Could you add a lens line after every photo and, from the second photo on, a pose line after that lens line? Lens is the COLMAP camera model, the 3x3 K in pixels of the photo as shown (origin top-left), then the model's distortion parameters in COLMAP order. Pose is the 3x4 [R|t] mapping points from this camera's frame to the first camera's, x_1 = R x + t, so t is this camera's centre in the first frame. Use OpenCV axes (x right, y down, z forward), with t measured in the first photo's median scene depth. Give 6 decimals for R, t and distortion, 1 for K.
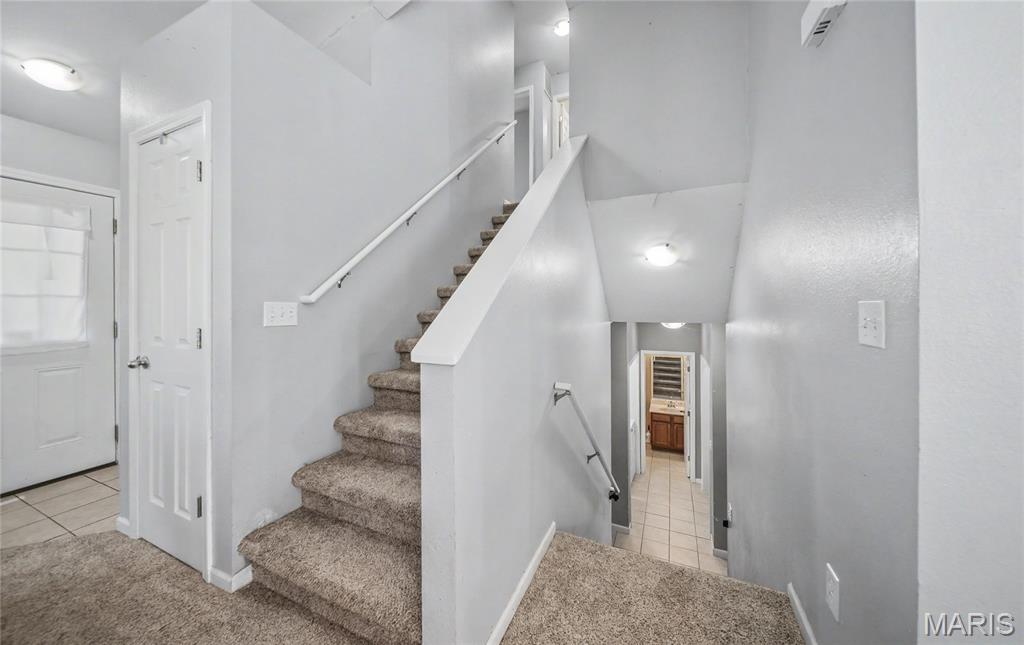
lens RADIAL K [[366.5, 0, 500.5], [0, 366.5, 302.4], [0, 0, 1]] dist [-0.001416, -0.000123]
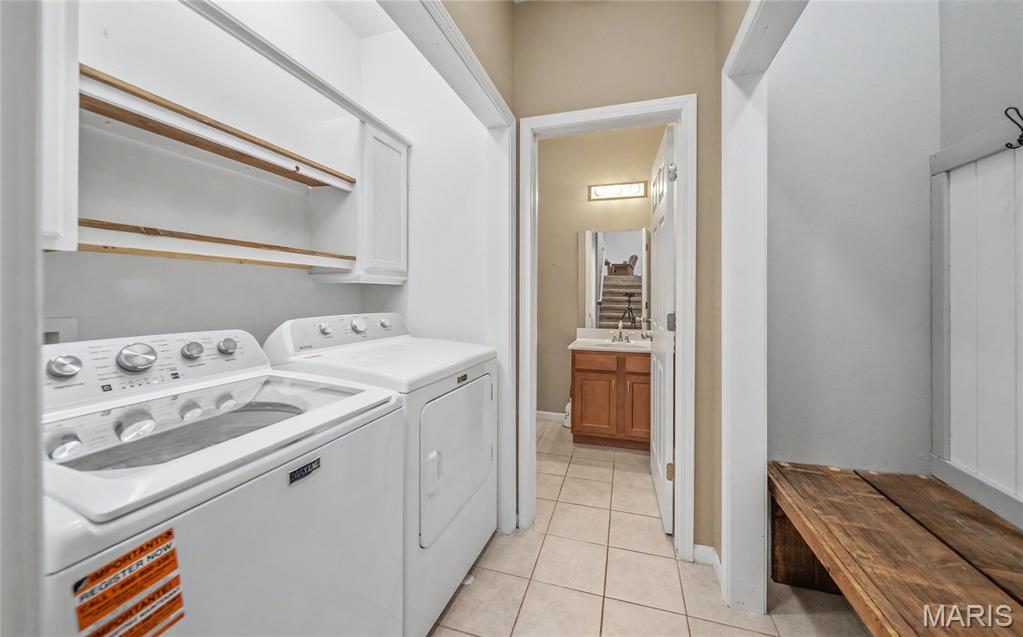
lens RADIAL K [[366.3, 0, 518.4], [0, 366.3, 299.3], [0, 0, 1]] dist [-0.003300, -0.000184]
pose [[0.989144, 0.008400, 0.146709, 0.311855], [-0.009331, 0.999940, 0.005661, 0.256433], [-0.146653, -0.006968, 0.989163, 0.650801]]
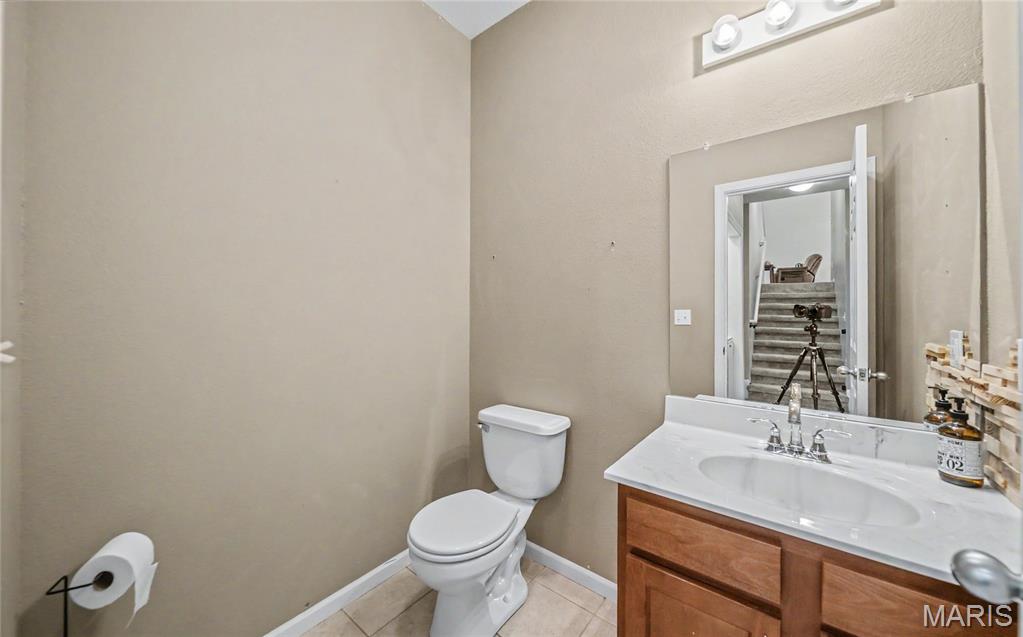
lens RADIAL K [[366.3, 0, 507.9], [0, 366.3, 315.0], [0, 0, 1]] dist [-0.003300, -0.000184]
pose [[0.971256, 0.008732, -0.237876, 0.424861], [-0.007889, 0.999959, 0.004495, 0.252532], [0.237906, -0.002489, 0.971285, 0.908647]]
